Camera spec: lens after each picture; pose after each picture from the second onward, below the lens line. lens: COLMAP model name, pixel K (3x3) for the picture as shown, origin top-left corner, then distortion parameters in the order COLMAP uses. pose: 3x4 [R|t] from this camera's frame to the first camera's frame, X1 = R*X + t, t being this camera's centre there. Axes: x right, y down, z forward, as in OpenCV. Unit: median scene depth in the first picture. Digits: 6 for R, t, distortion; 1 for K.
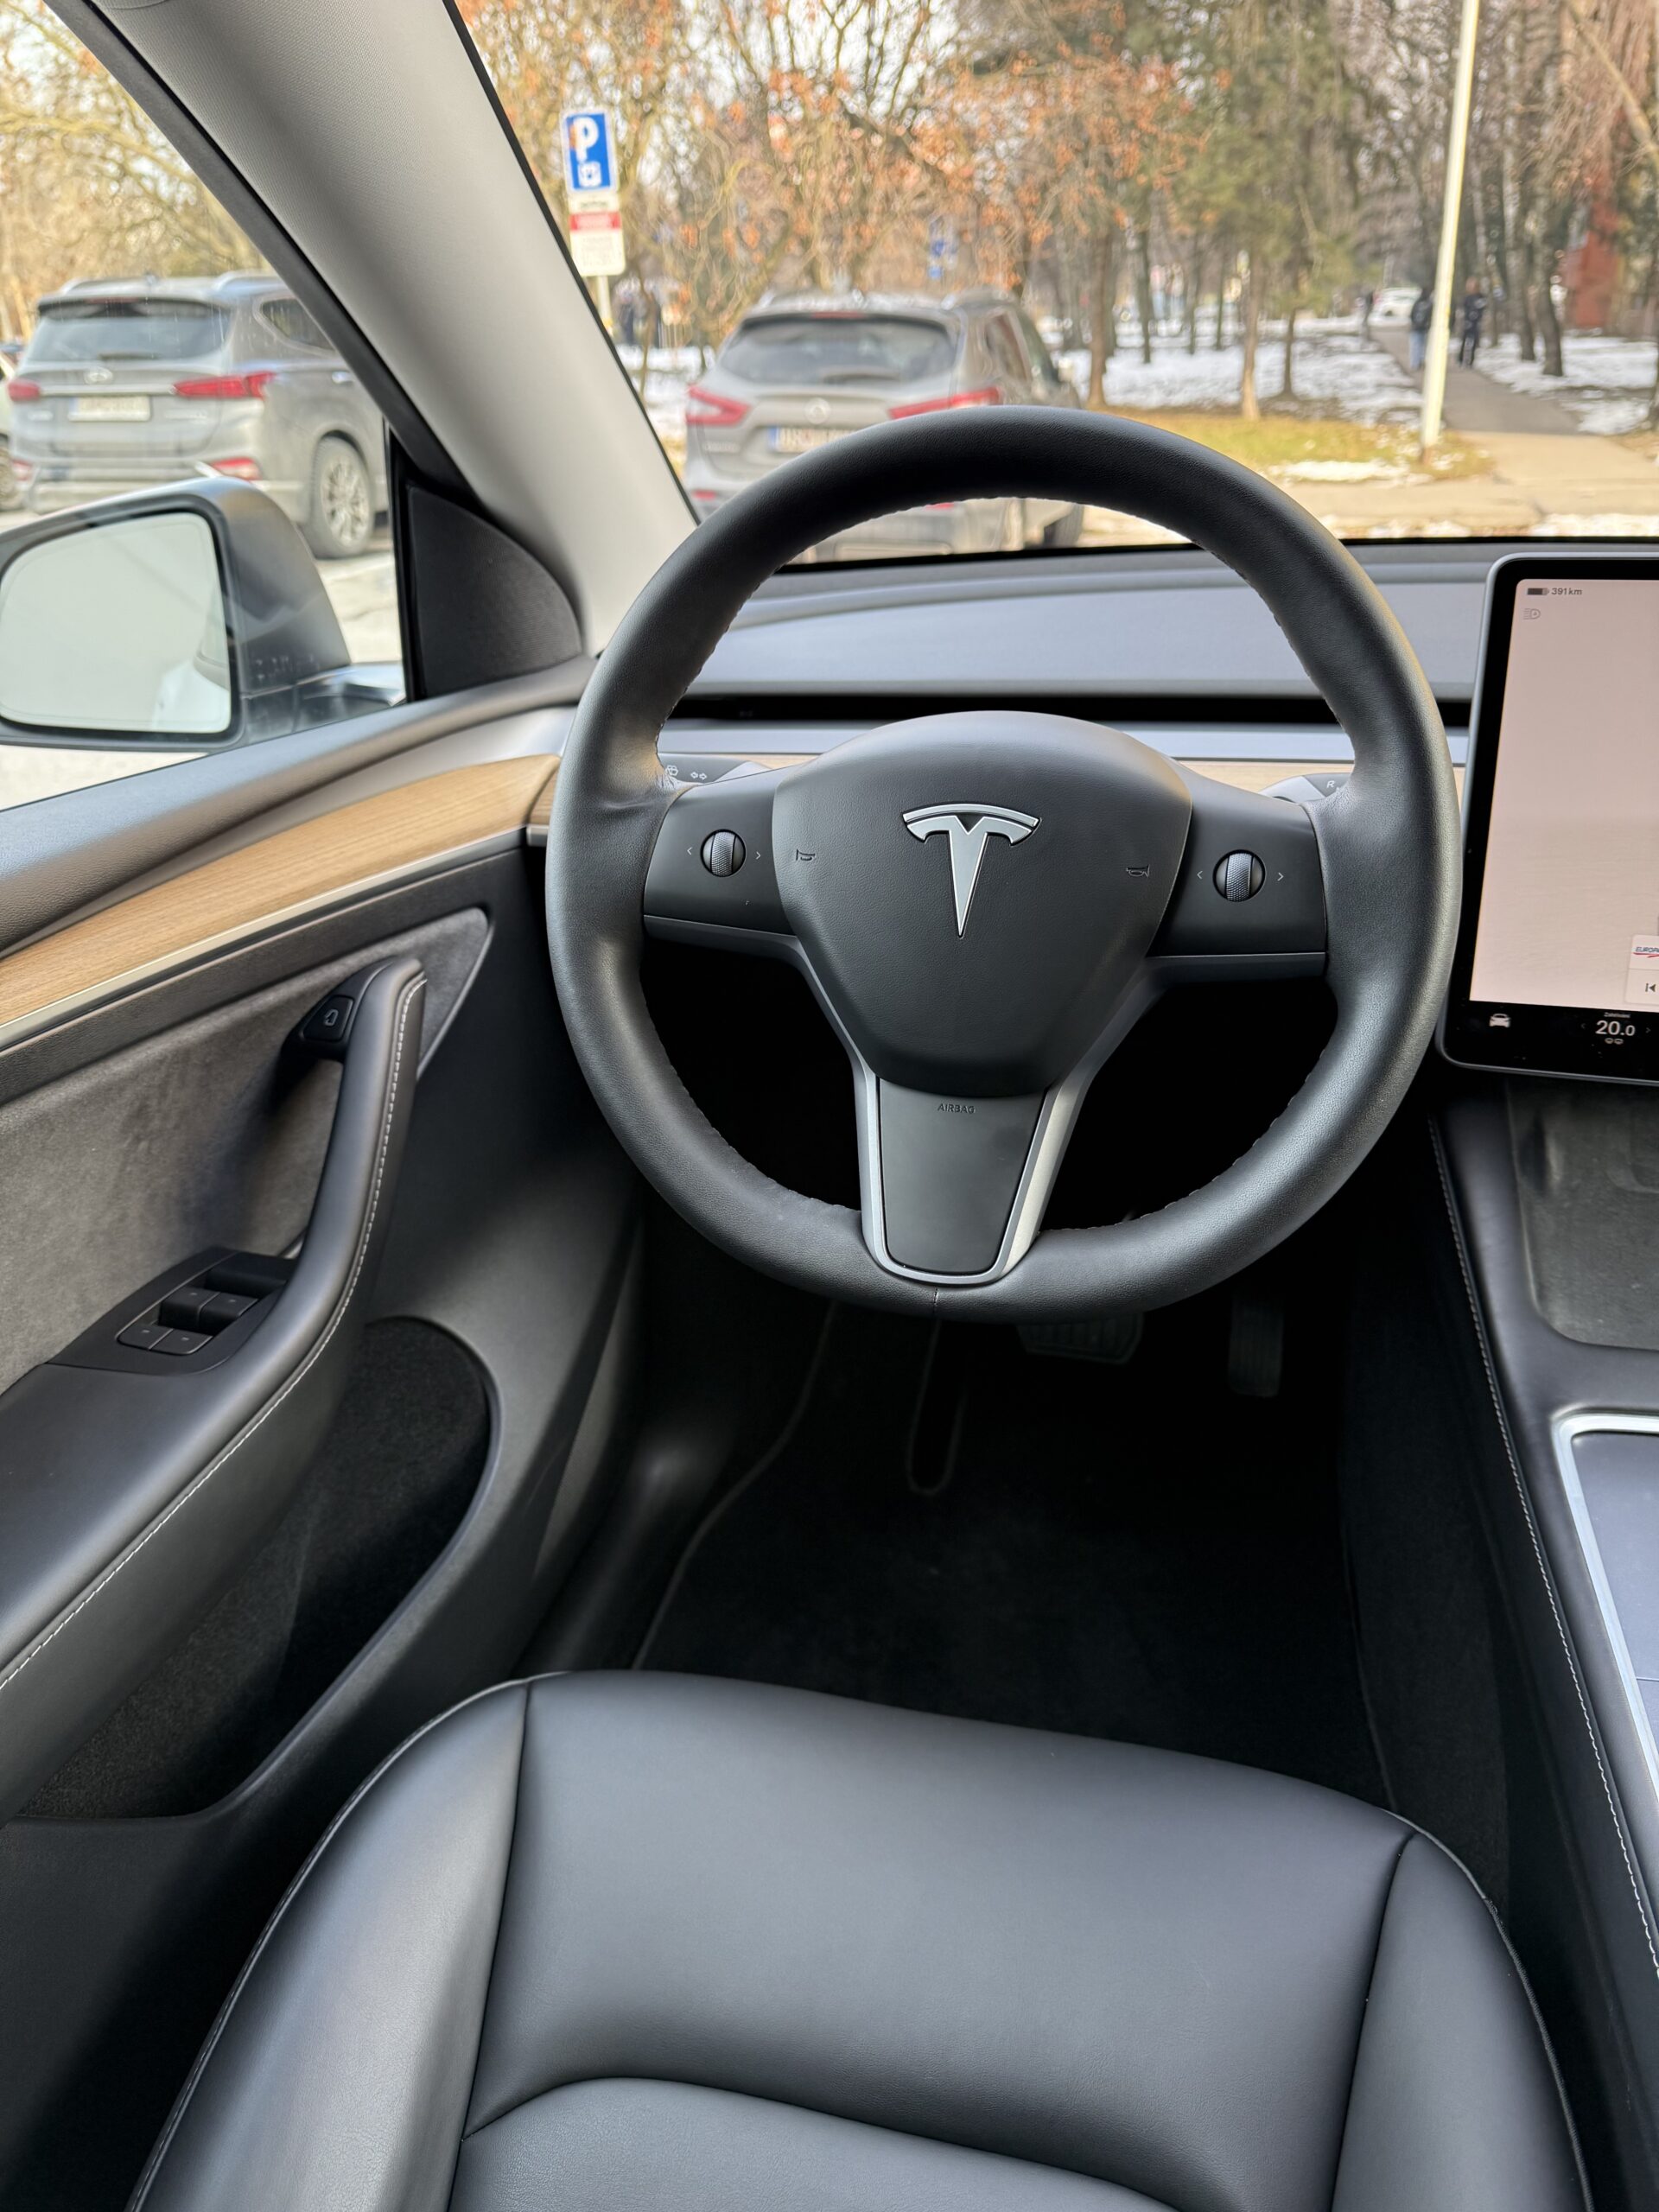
lens RADIAL K [[1588.2, 0, 830.5], [0, 1588.2, 1087.5], [0, 0, 1]] dist [0.014381, -0.019114]
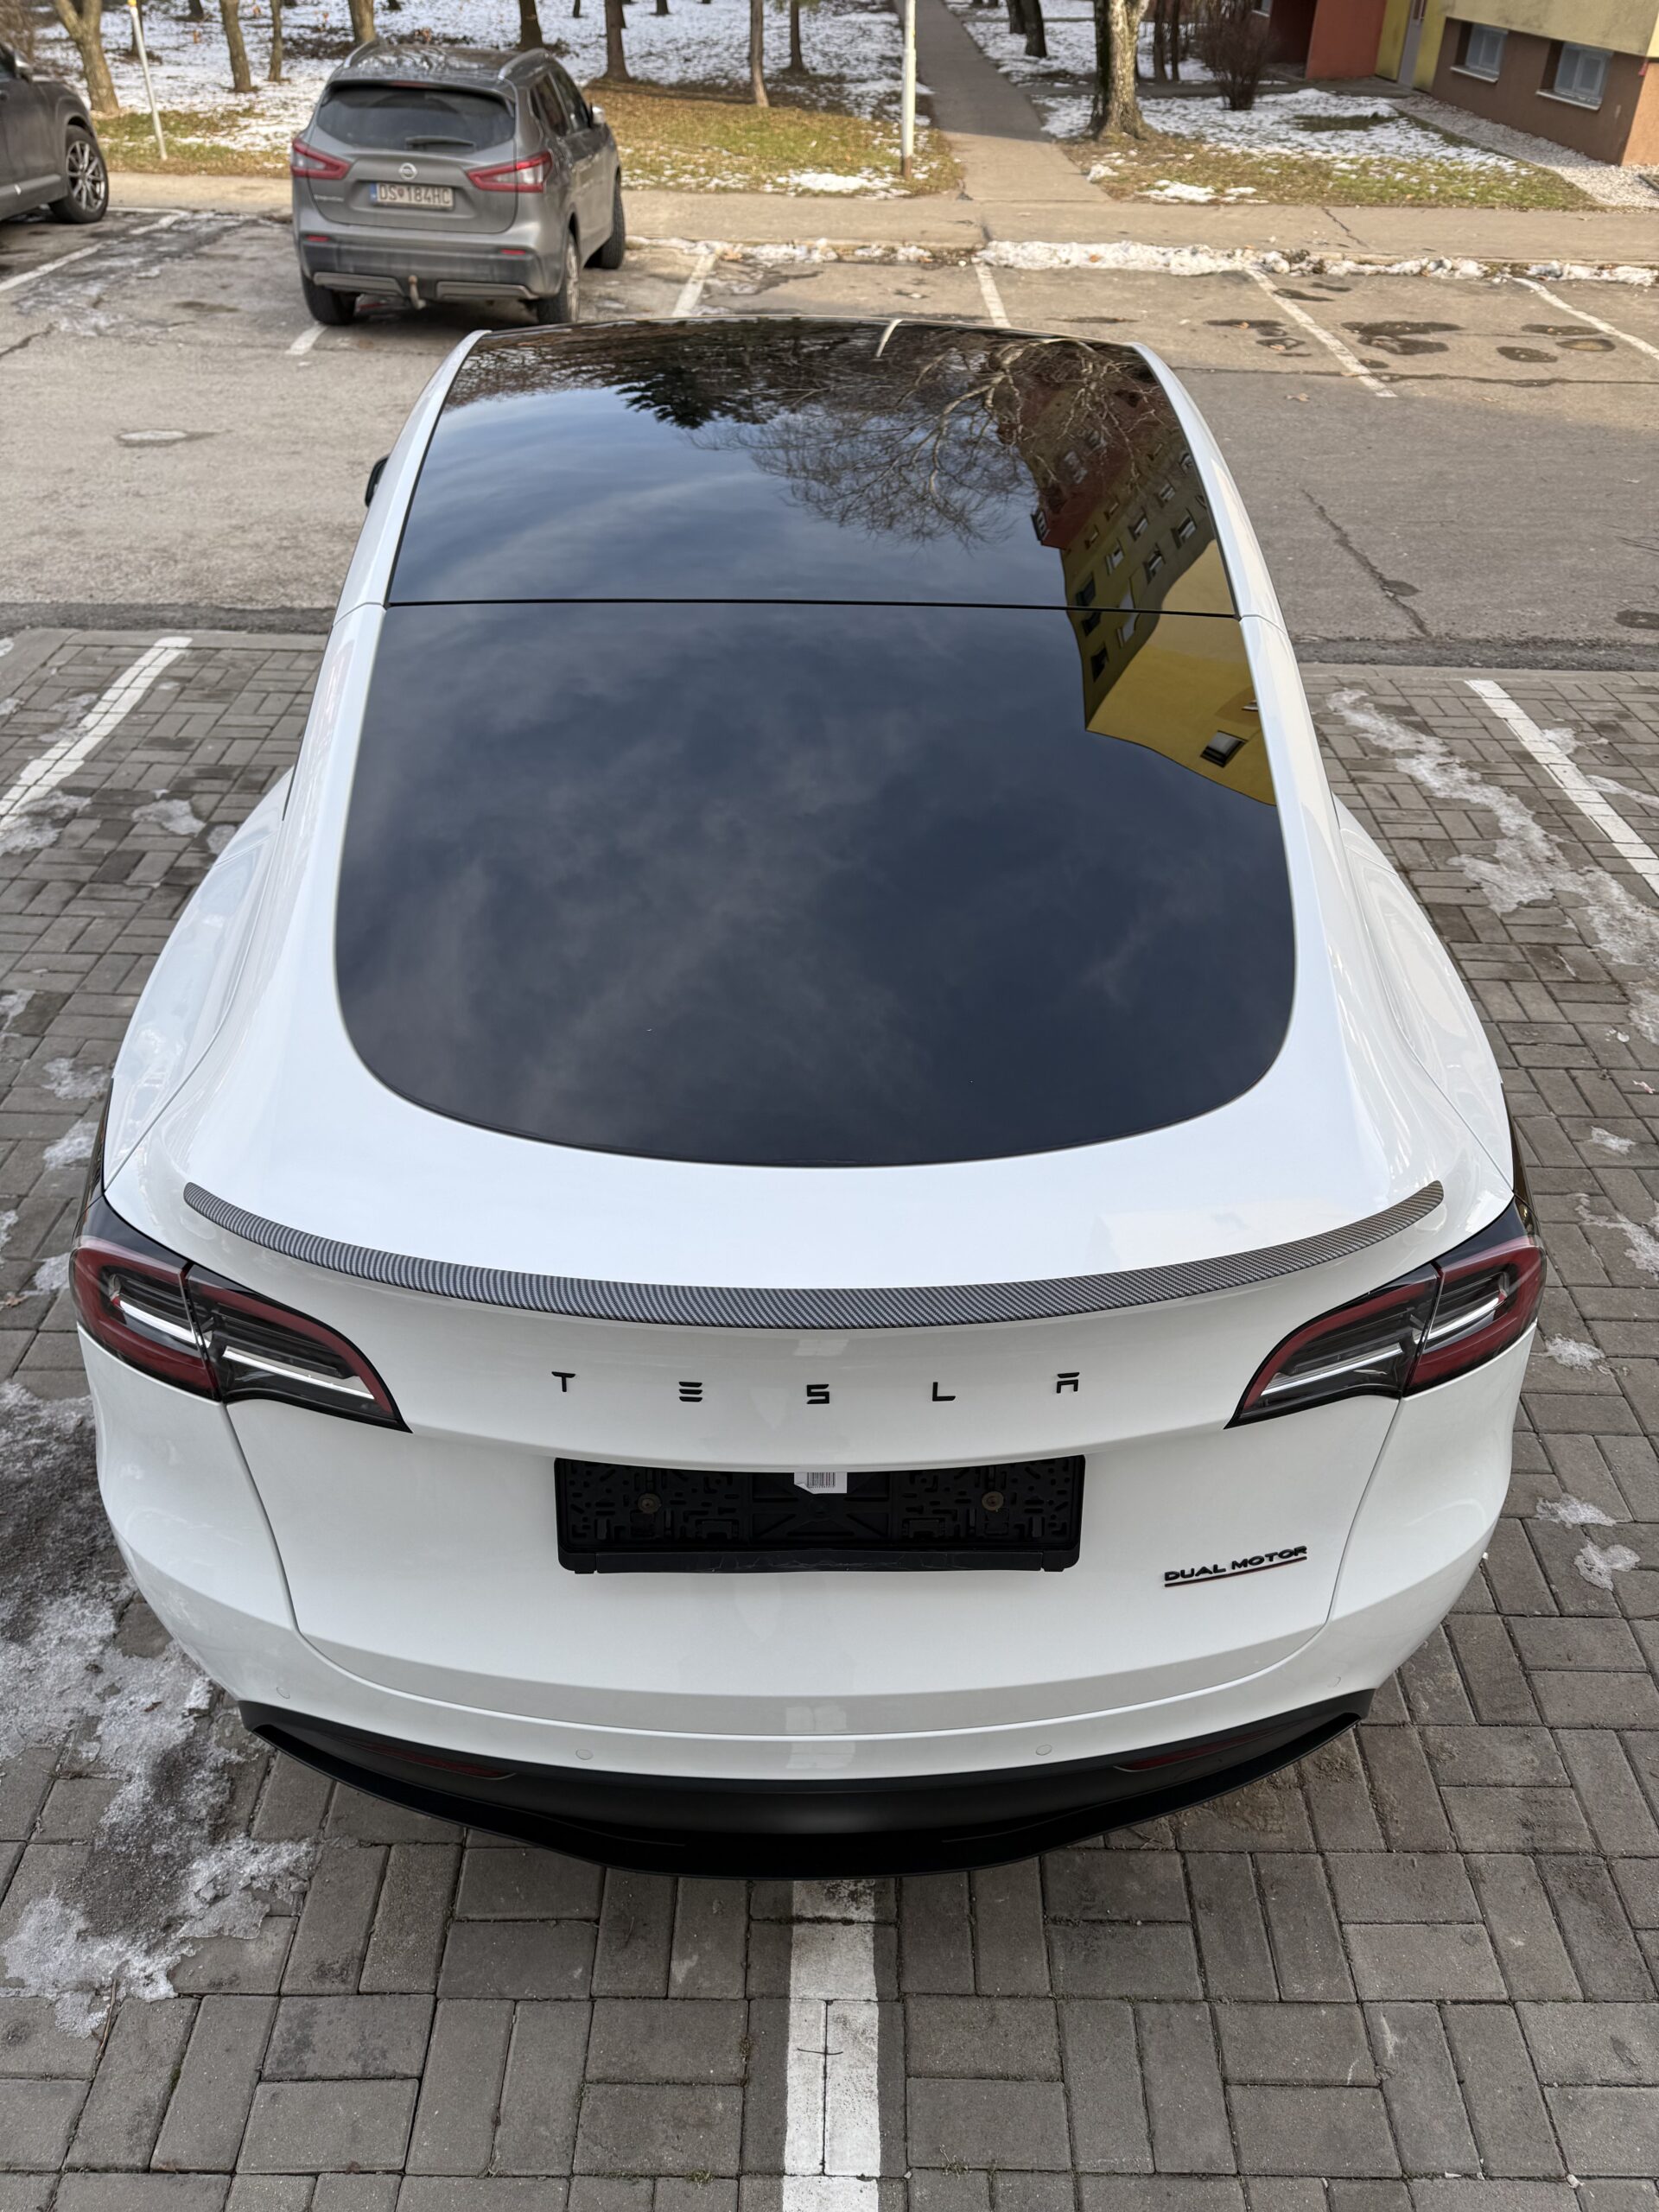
lens RADIAL K [[1588.2, 0, 827.9], [0, 1588.2, 1104.1], [0, 0, 1]] dist [0.014381, -0.019114]
pose [[0.964648, -0.118396, 0.235449, -0.062657], [0.069943, 0.976382, 0.204416, 0.052207], [-0.254090, -0.180721, 0.950146, -0.362881]]
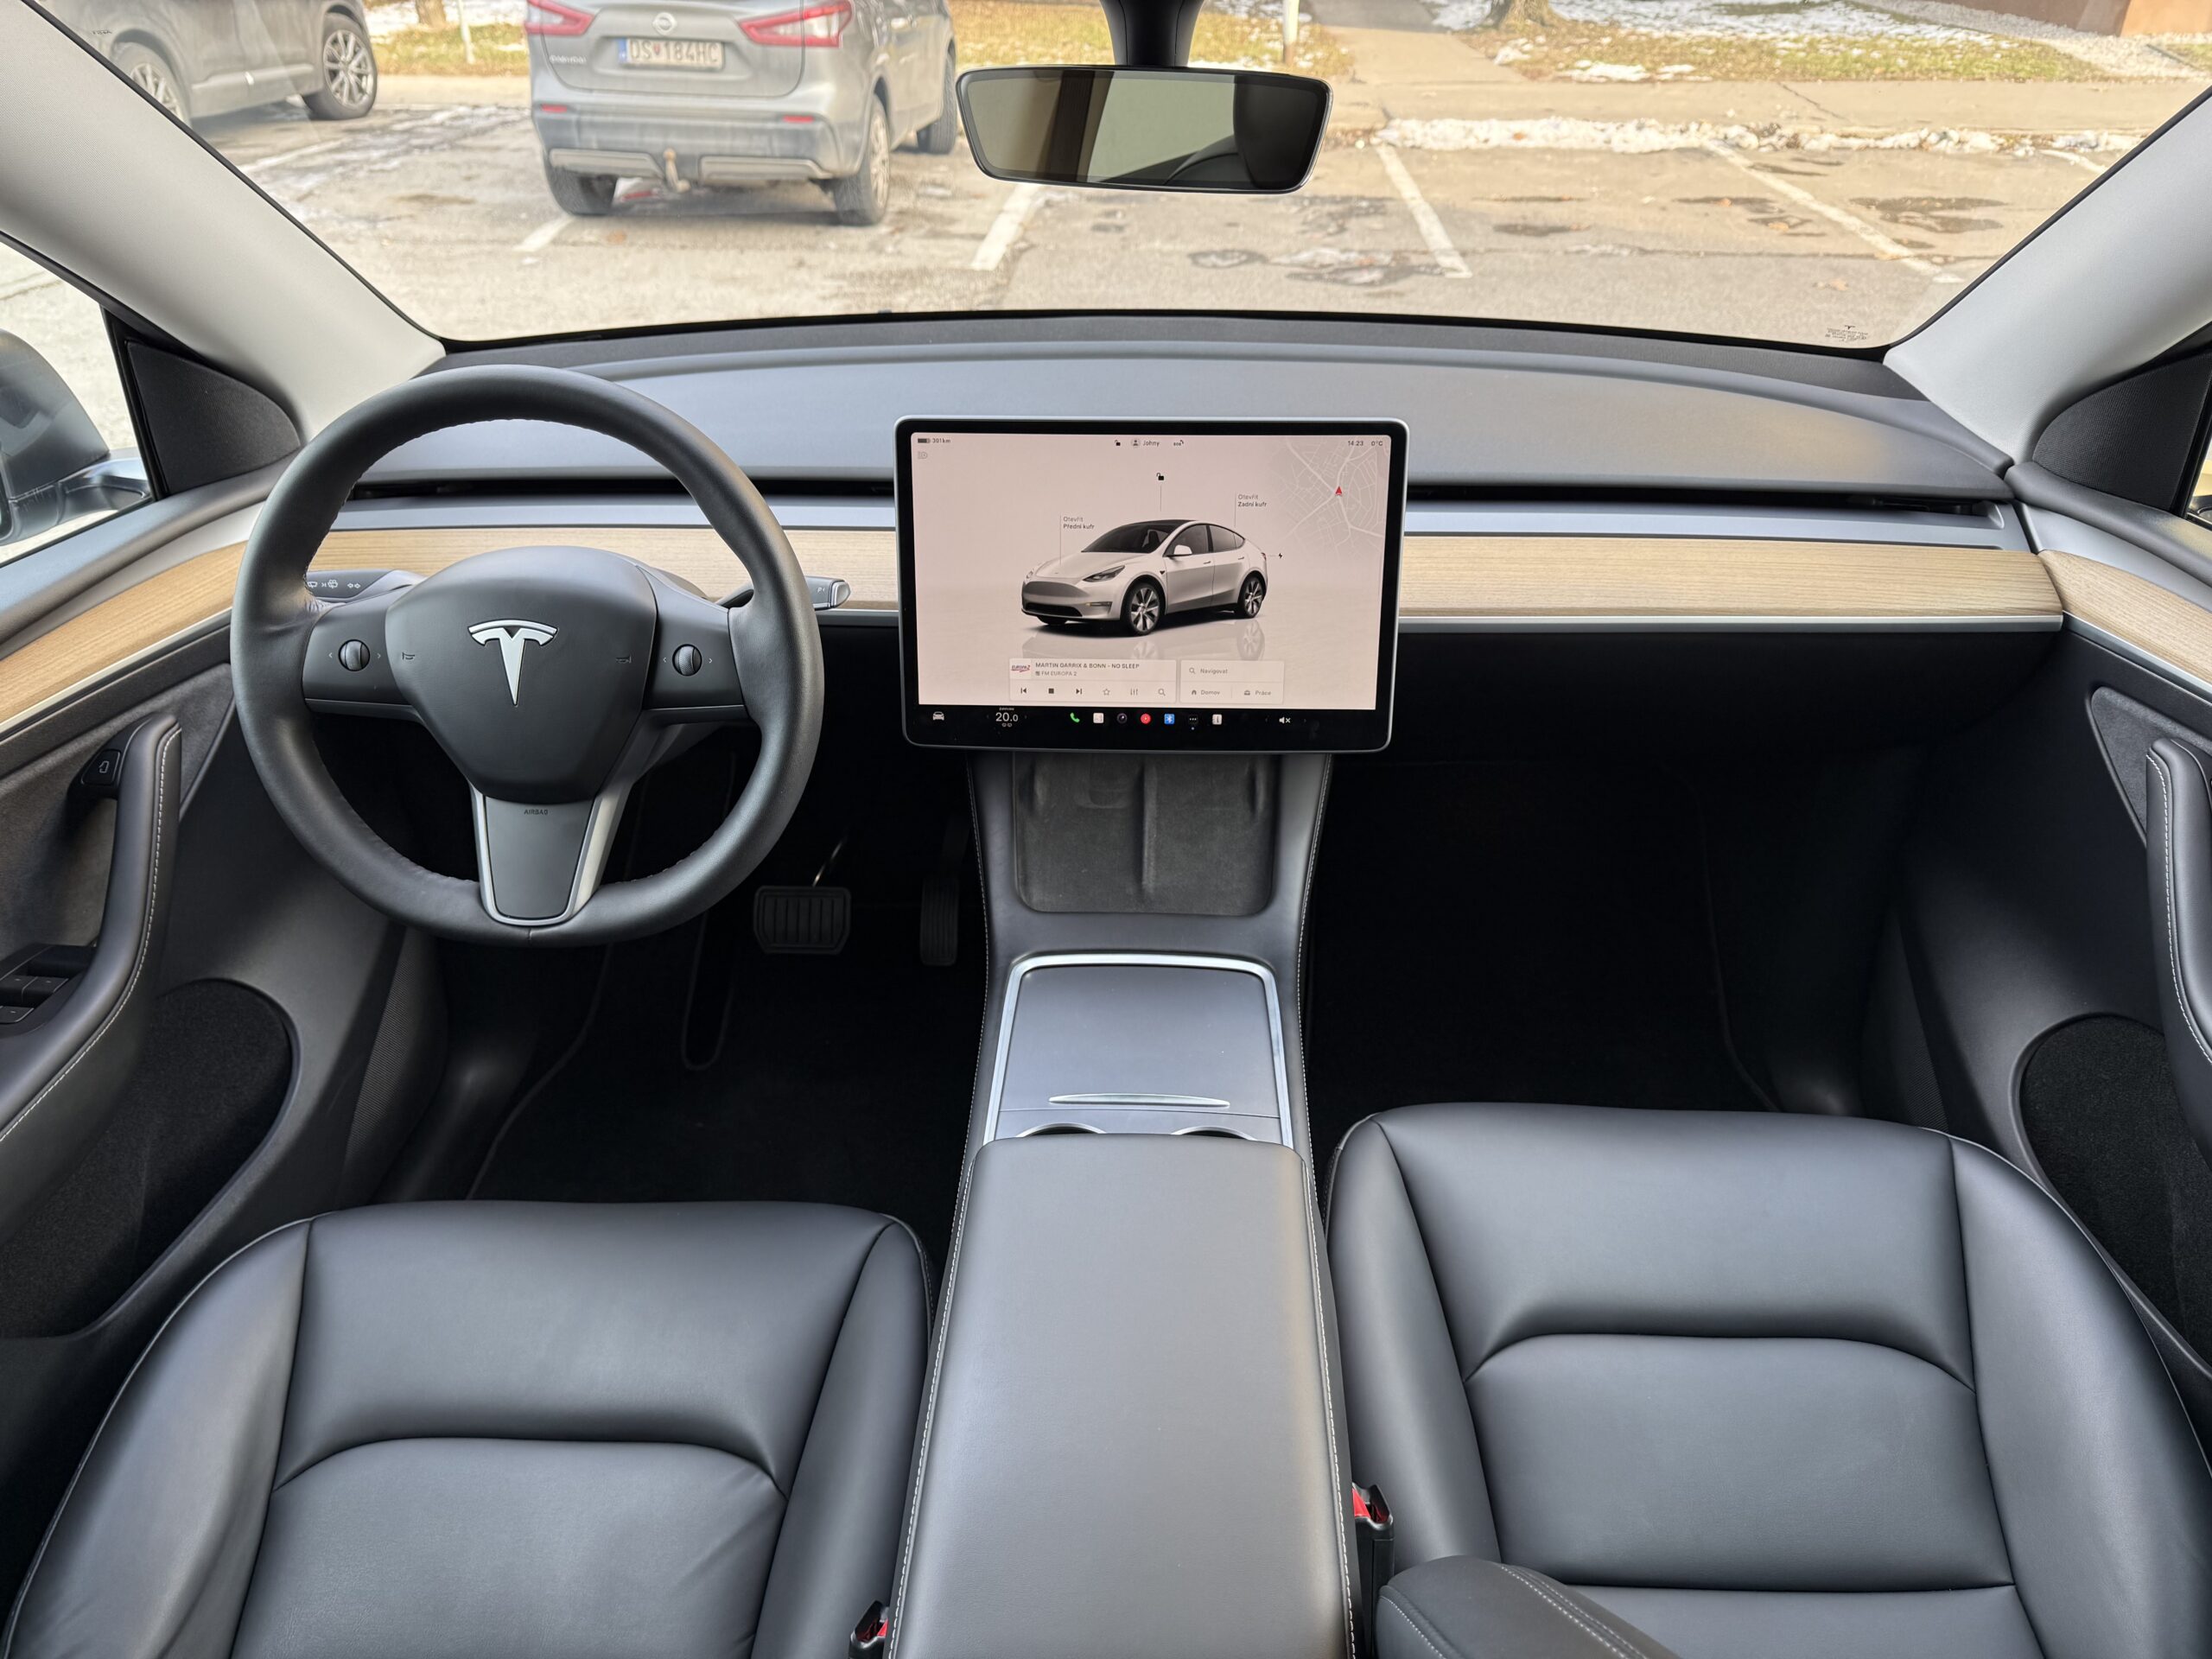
lens RADIAL K [[1588.2, 0, 1109.6], [0, 1588.2, 826.6], [0, 0, 1]] dist [0.014381, -0.019114]
pose [[0.976975, -0.087644, 0.194520, 0.023685], [0.070217, 0.993021, 0.094759, -0.005813], [-0.201468, -0.078919, 0.976311, -0.046571]]
